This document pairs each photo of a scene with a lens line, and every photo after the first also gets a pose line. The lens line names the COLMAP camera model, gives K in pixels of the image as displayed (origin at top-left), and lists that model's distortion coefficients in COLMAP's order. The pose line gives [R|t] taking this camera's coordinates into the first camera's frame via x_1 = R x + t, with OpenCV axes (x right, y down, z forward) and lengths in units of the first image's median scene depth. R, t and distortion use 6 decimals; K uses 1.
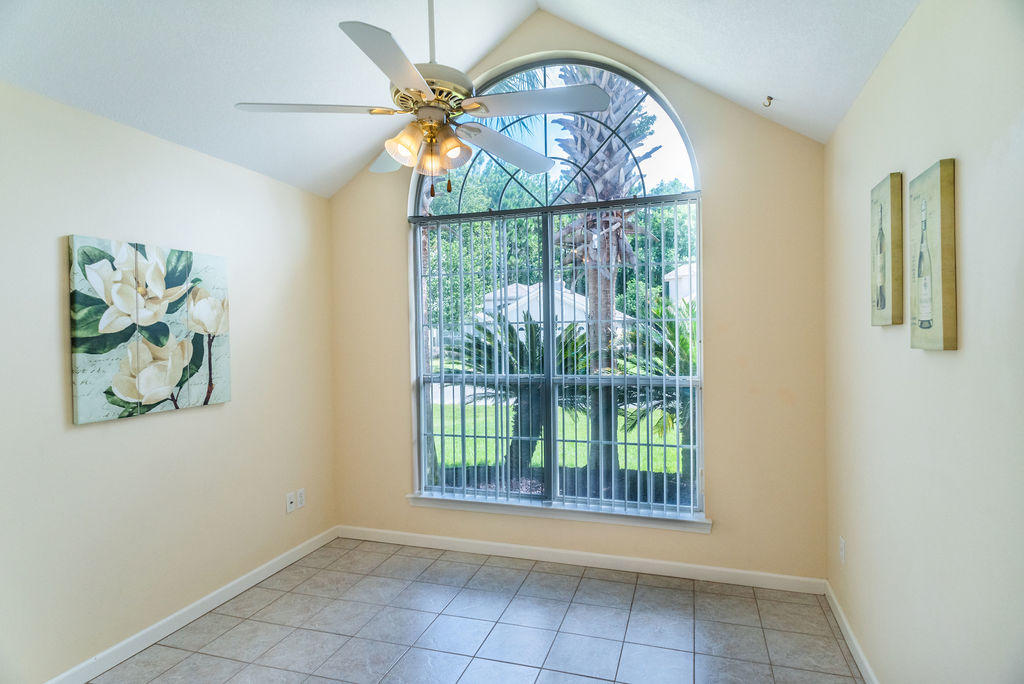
lens RADIAL K [[568.4, 0, 513.5], [0, 568.4, 343.7], [0, 0, 1]] dist [0.022826, -0.014976]
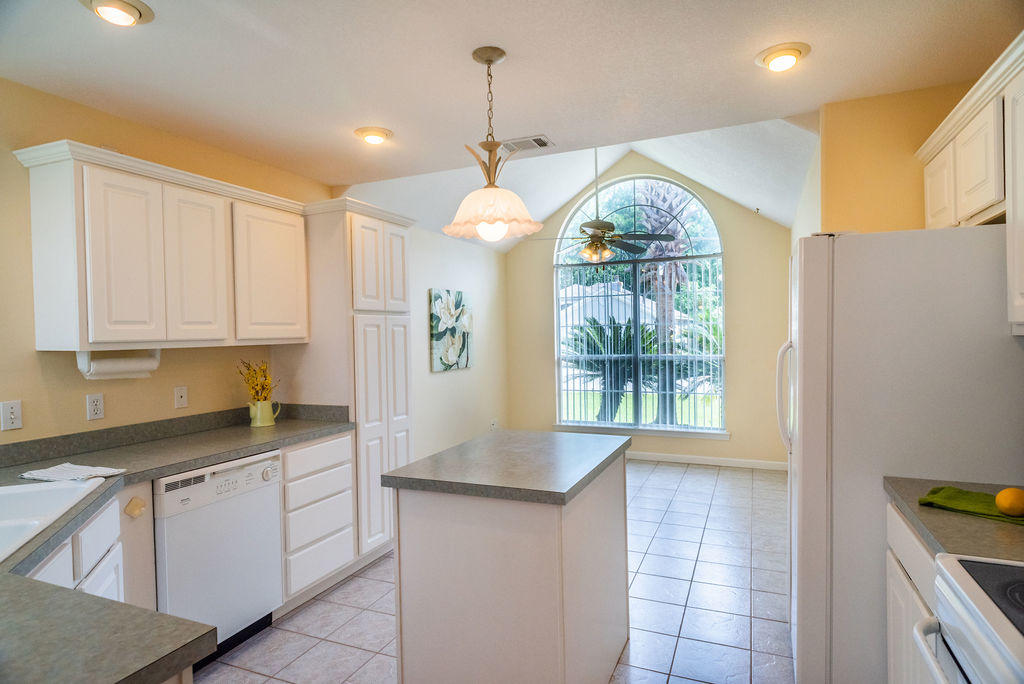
lens RADIAL K [[582.0, 0, 511.4], [0, 582.0, 344.3], [0, 0, 1]] dist [0.022592, -0.016339]
pose [[0.995847, -0.002807, -0.090995, -0.208422], [0.003055, 0.999992, 0.002583, 0.022560], [0.090987, -0.002850, 0.995848, -1.080905]]
